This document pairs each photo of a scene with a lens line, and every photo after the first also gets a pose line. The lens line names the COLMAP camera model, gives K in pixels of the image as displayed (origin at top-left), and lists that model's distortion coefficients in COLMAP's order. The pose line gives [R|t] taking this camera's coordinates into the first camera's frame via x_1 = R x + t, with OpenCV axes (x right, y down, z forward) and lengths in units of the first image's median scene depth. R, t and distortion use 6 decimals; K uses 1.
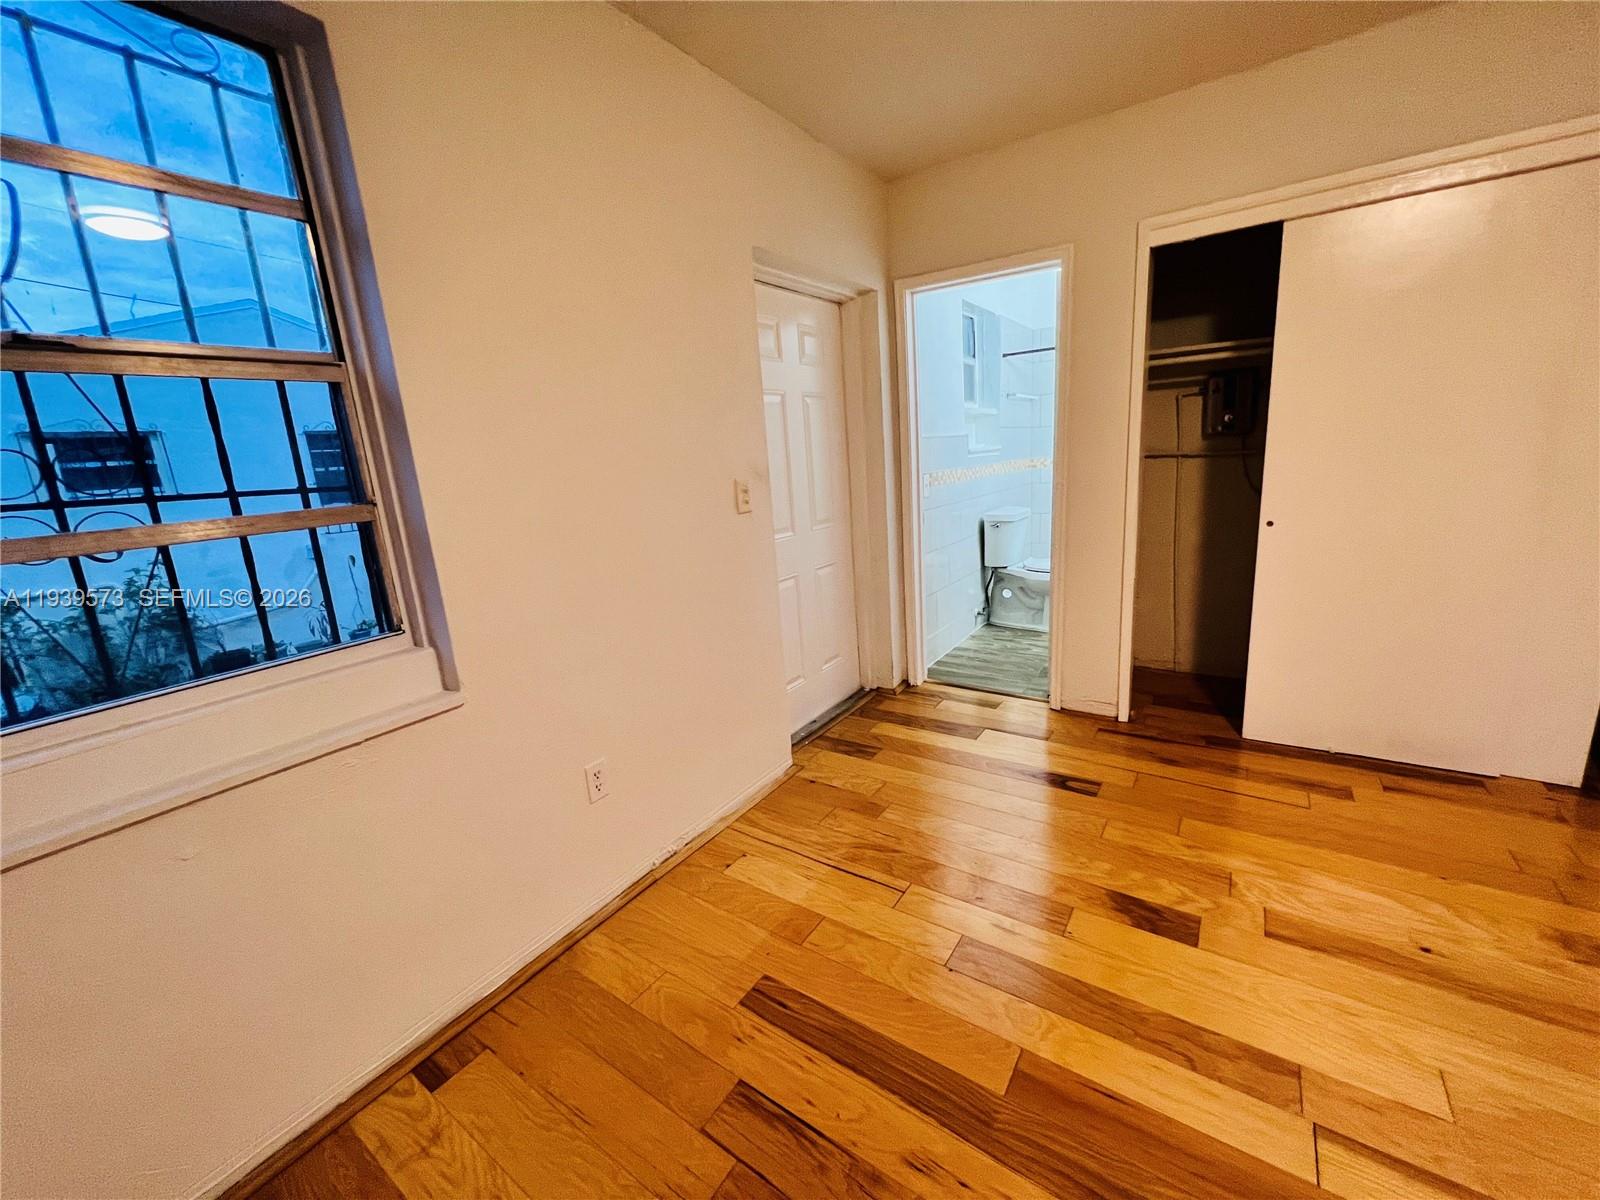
lens RADIAL K [[637.9, 0, 799.7], [0, 637.9, 598.1], [0, 0, 1]] dist [-0.001872, 0.000654]
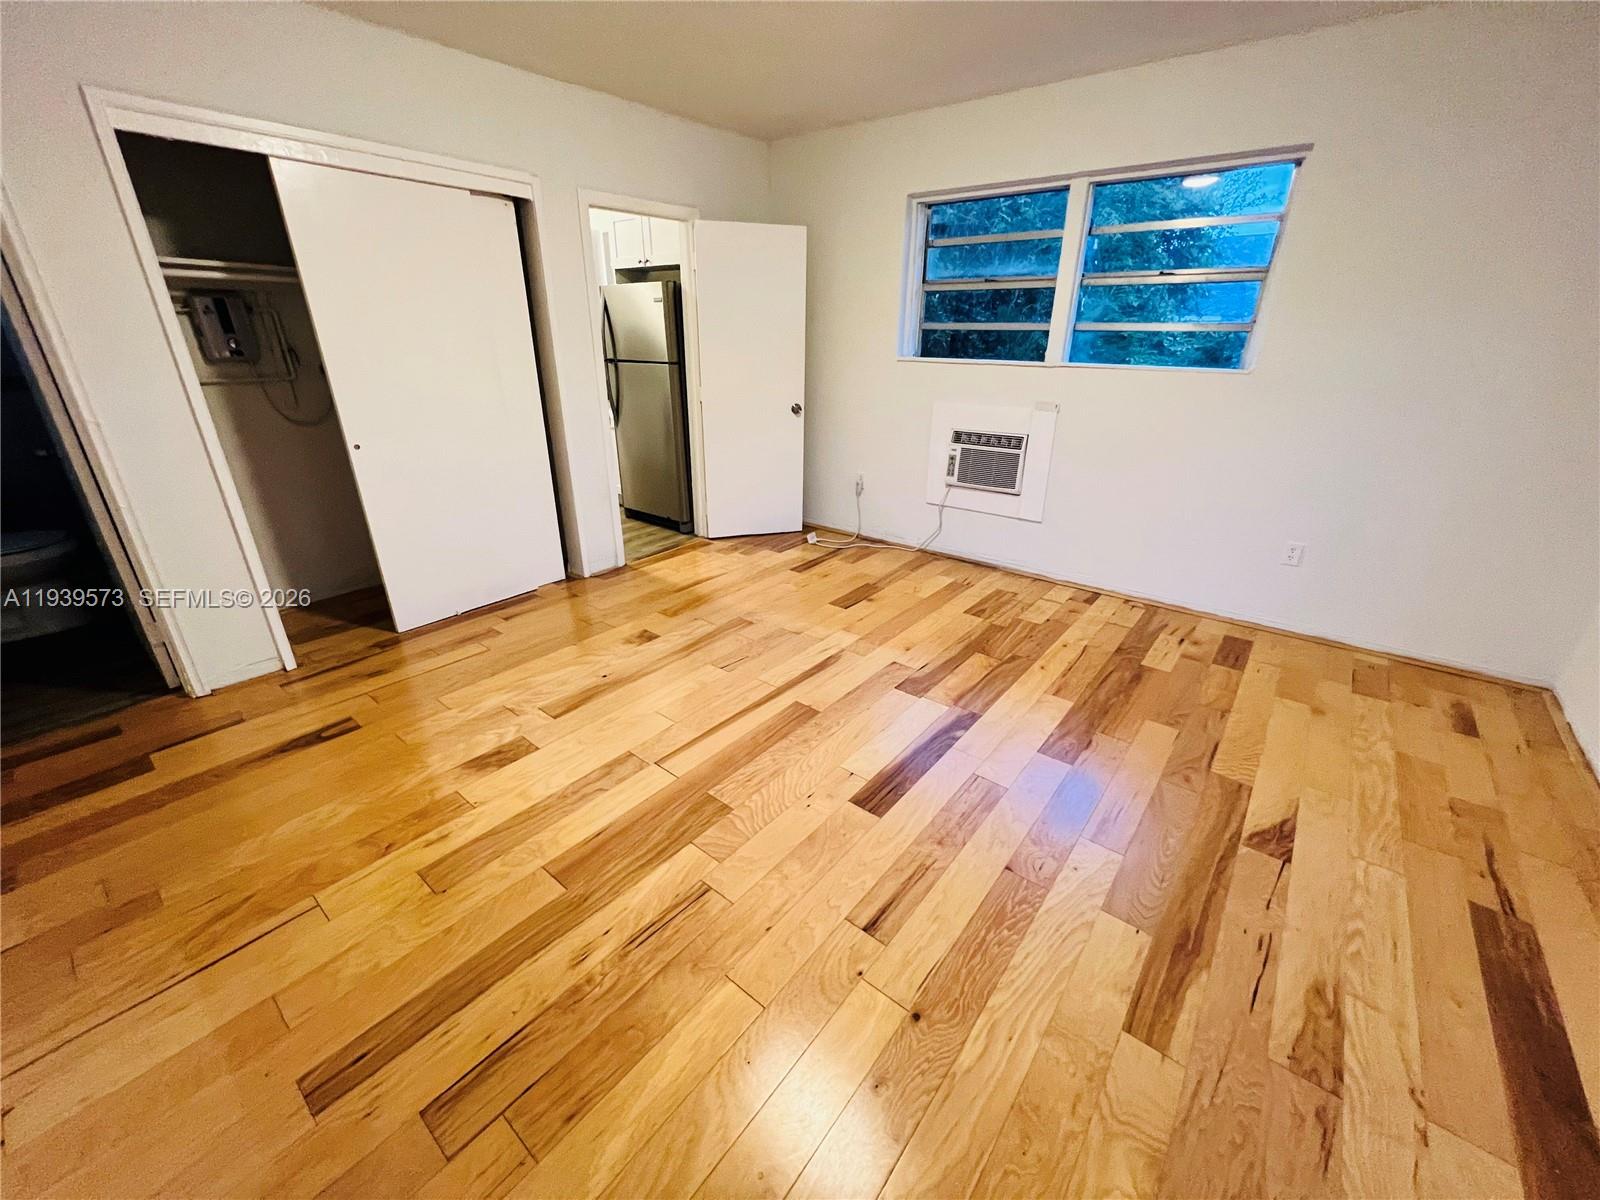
lens RADIAL K [[637.9, 0, 798.9], [0, 637.9, 595.7], [0, 0, 1]] dist [-0.001872, 0.000654]
pose [[0.075102, -0.321228, 0.944019, -0.475762], [0.206217, 0.931231, 0.300471, -0.063589], [-0.975620, 0.172107, 0.136180, 0.158195]]
